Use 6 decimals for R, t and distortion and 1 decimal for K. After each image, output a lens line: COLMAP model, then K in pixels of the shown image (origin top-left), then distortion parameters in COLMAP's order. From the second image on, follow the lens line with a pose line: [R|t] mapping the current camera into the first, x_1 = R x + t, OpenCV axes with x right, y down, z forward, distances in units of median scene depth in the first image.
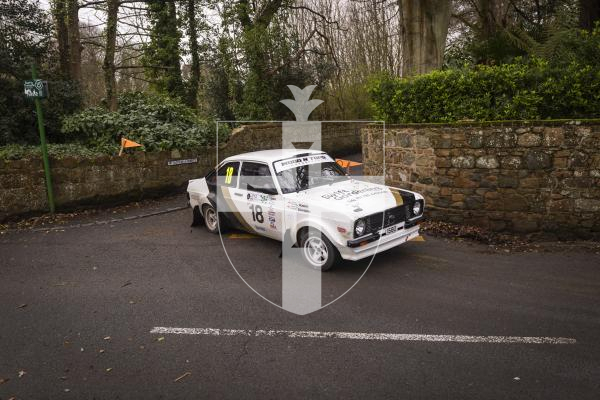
lens RADIAL K [[428.9, 0, 299.4], [0, 428.9, 203.7], [0, 0, 1]] dist [0.013139, -0.027660]
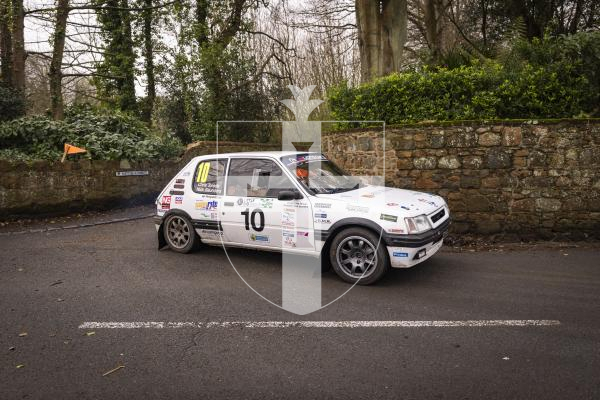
lens RADIAL K [[428.9, 0, 298.0], [0, 428.9, 199.4], [0, 0, 1]] dist [0.013139, -0.027660]
pose [[0.995361, 0.004220, 0.096113, -0.002520], [0.004559, 0.995846, -0.090943, 0.075566], [-0.096098, 0.090959, 0.991207, 0.063480]]
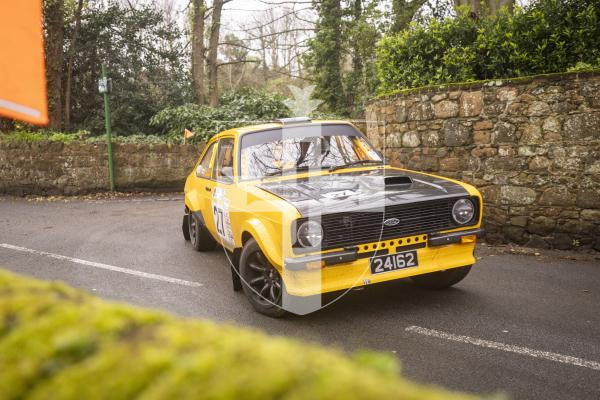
lens RADIAL K [[577.3, 0, 293.3], [0, 577.3, 196.6], [0, 0, 1]] dist [-0.006038, 0.000000]
pose [[0.826681, 0.049705, -0.560472, 0.862038], [-0.095531, 0.994028, -0.052752, 0.088500], [0.554502, 0.097152, 0.826492, -0.010826]]
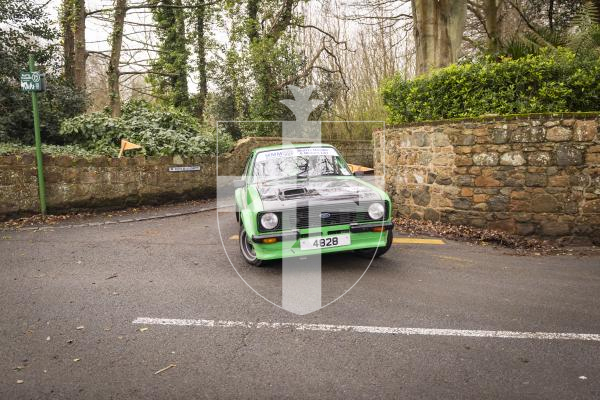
lens RADIAL K [[428.9, 0, 300.3], [0, 428.9, 204.2], [0, 0, 1]] dist [0.013139, -0.027660]
pose [[0.999847, 0.014946, -0.009133, -0.007505], [-0.015541, 0.997502, -0.068914, 0.070329], [0.008080, 0.069045, 0.997581, 0.084247]]
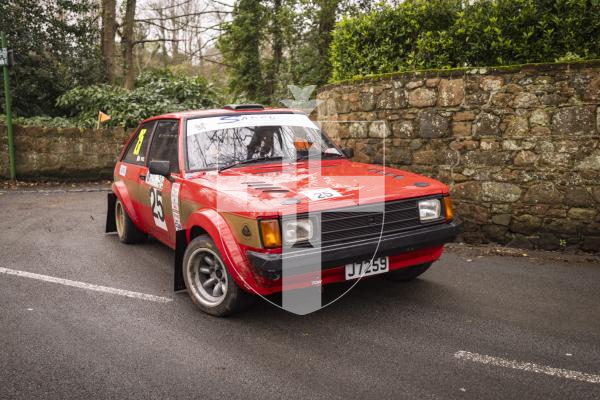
lens RADIAL K [[577.3, 0, 293.4], [0, 577.3, 197.5], [0, 0, 1]] dist [-0.006038, 0.000000]
pose [[0.913555, 0.067389, -0.401093, 0.704642], [-0.097417, 0.993727, -0.054924, 0.089787], [0.394876, 0.089250, 0.914389, 0.036768]]
